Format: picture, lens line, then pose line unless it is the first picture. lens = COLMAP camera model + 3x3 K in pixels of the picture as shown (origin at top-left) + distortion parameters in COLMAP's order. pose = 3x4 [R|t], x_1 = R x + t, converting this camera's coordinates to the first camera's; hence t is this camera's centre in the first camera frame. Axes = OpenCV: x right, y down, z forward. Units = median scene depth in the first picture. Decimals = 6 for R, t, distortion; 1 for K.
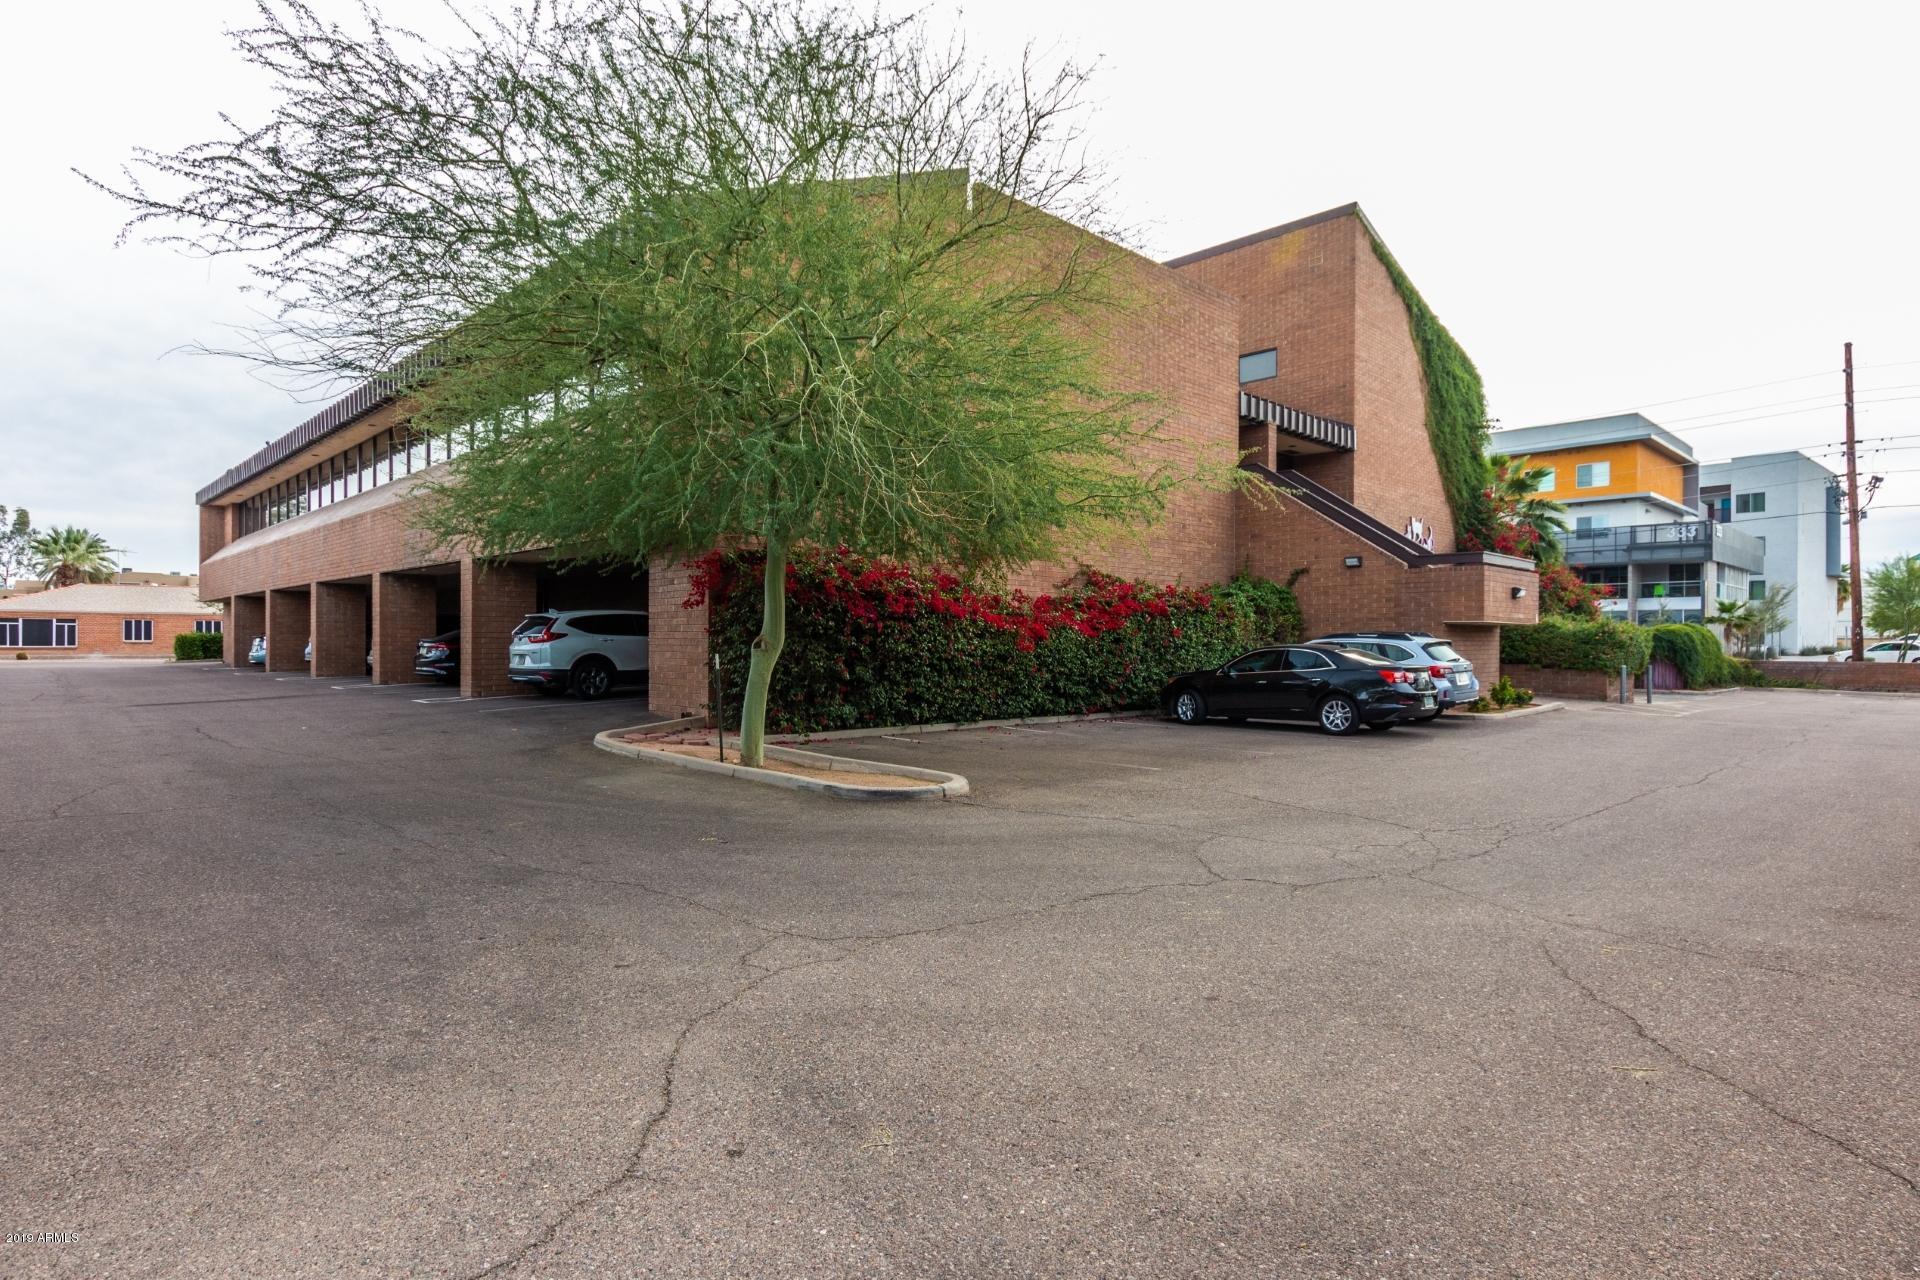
lens RADIAL K [[1007.9, 0, 970.9], [0, 1007.9, 634.6], [0, 0, 1]] dist [-0.001605, -0.002717]
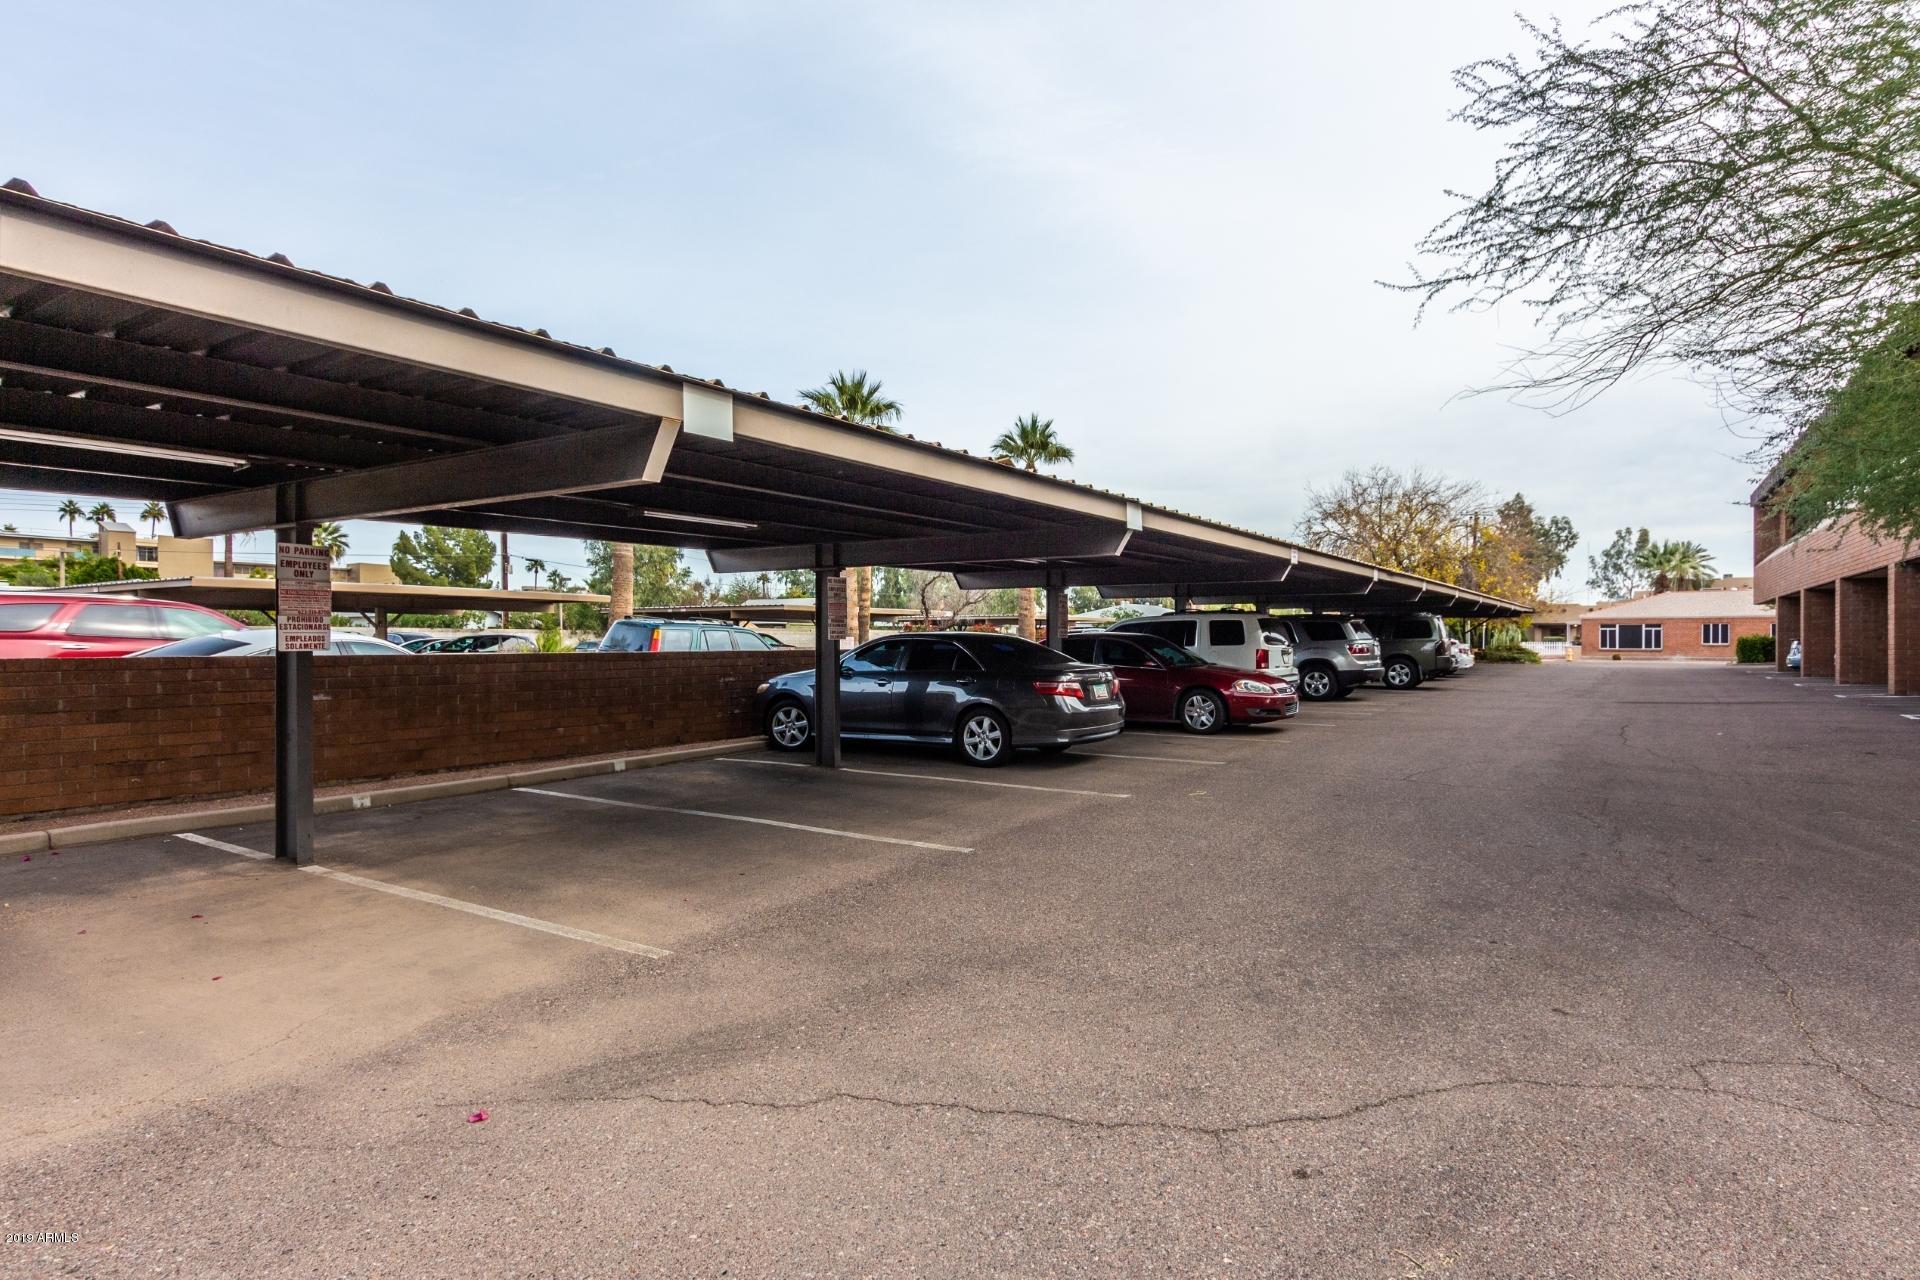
lens RADIAL K [[1007.9, 0, 971.6], [0, 1007.9, 644.5], [0, 0, 1]] dist [-0.001605, -0.002717]
pose [[0.208910, 0.000397, -0.977935, 0.378061], [0.006382, 0.999978, 0.001770, 0.002728], [0.977914, -0.006611, 0.208903, 0.290960]]
